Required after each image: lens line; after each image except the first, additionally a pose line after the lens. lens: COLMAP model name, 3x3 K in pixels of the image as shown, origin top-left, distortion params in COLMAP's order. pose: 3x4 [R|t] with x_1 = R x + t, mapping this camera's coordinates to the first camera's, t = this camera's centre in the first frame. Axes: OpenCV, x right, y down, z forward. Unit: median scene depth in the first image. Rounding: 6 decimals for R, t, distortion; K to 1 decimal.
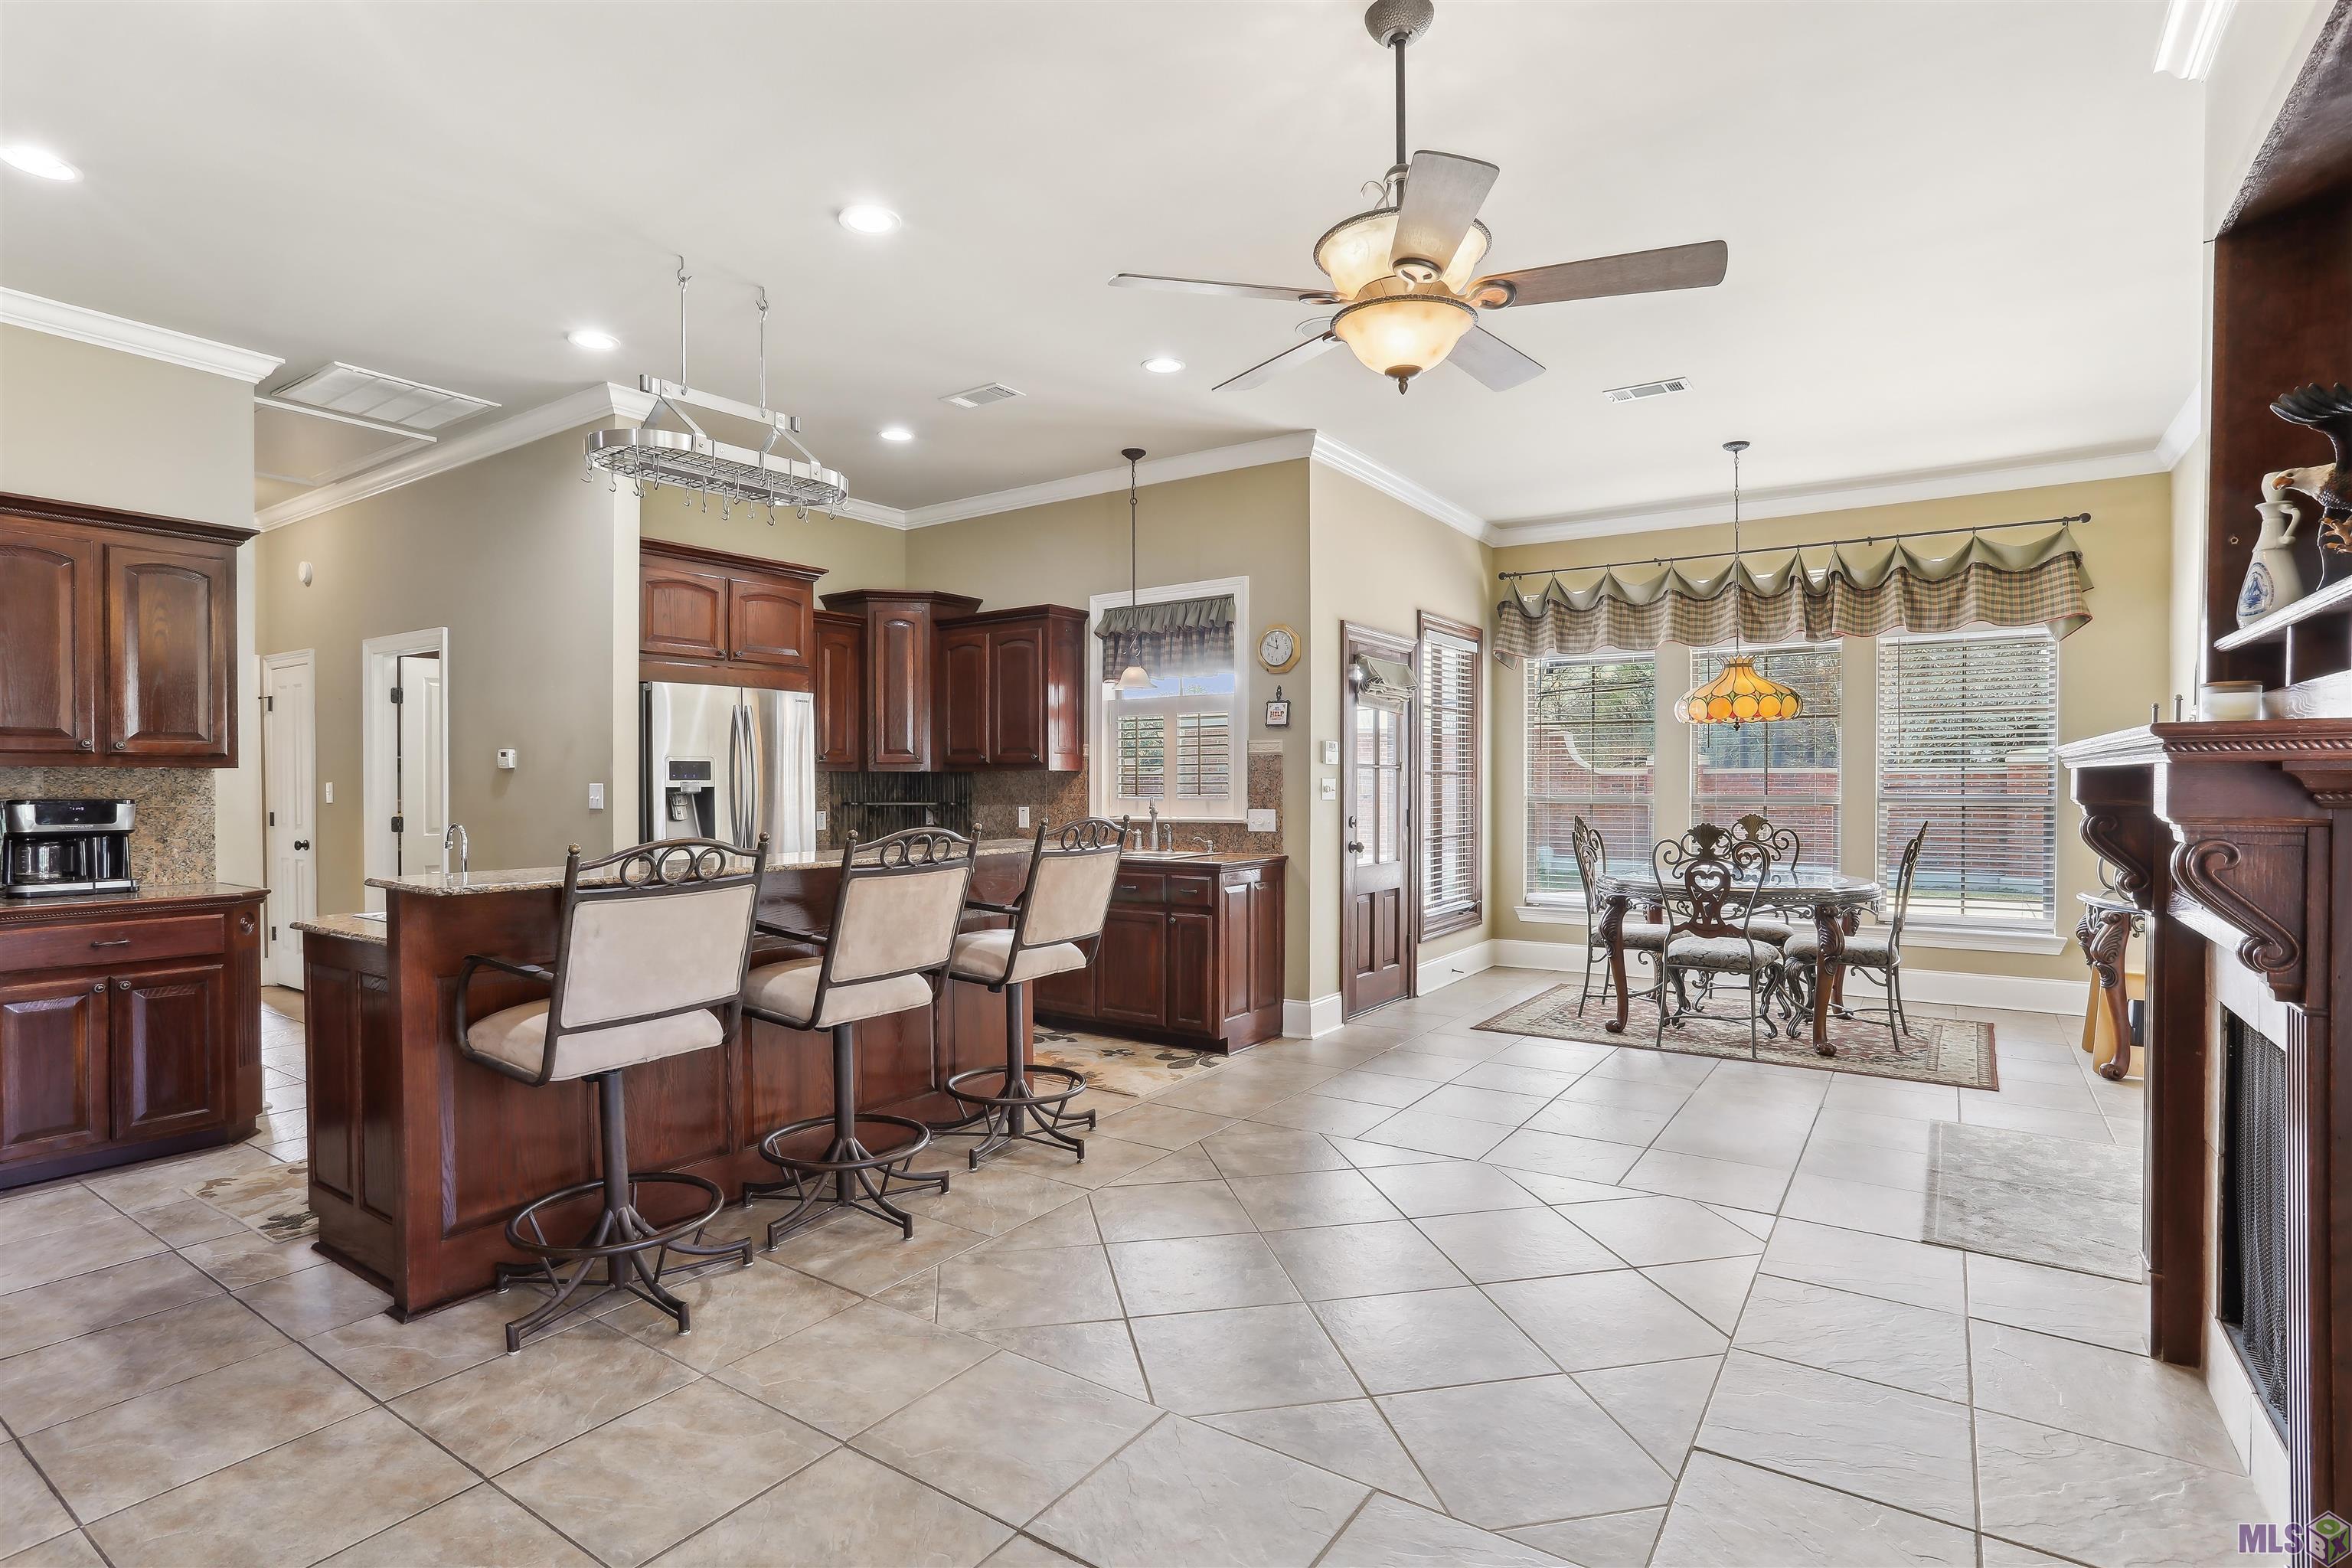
lens RADIAL K [[1150.4, 0, 1176.0], [0, 1150.4, 784.0], [0, 0, 1]] dist [-0.002000, -0.000153]
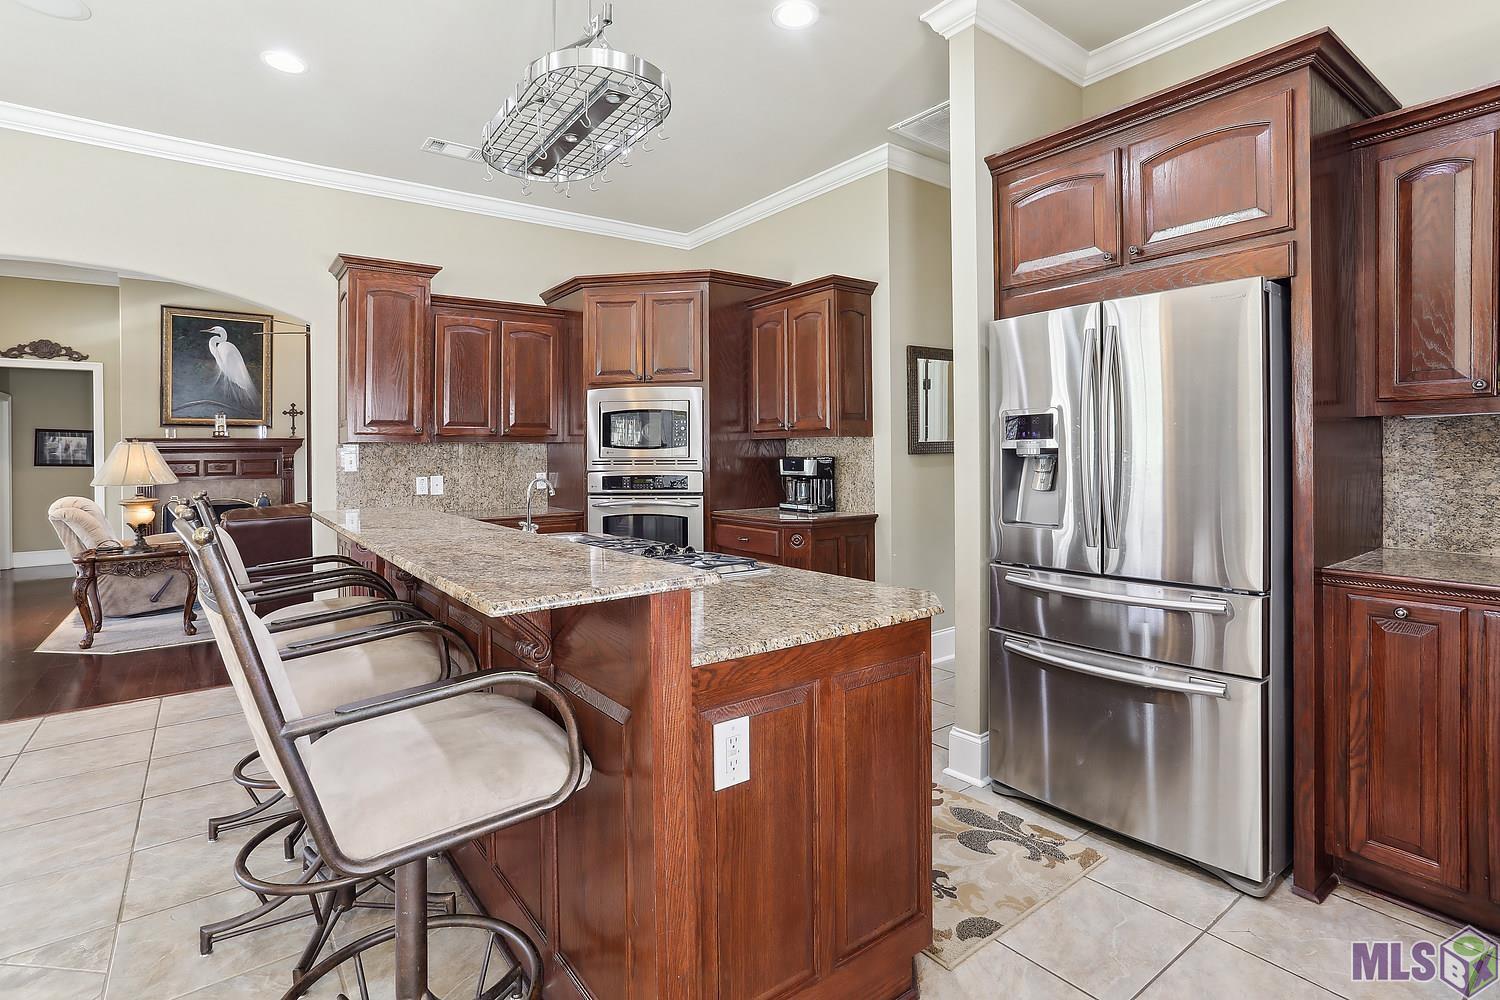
lens RADIAL K [[725.8, 0, 747.9], [0, 725.8, 458.7], [0, 0, 1]] dist [0.000278, 0.000317]
pose [[-0.316092, 0.007759, -0.948697, 0.133224], [0.002541, 0.999970, 0.007332, 0.007164], [0.948725, -0.000093, -0.316102, 1.270343]]
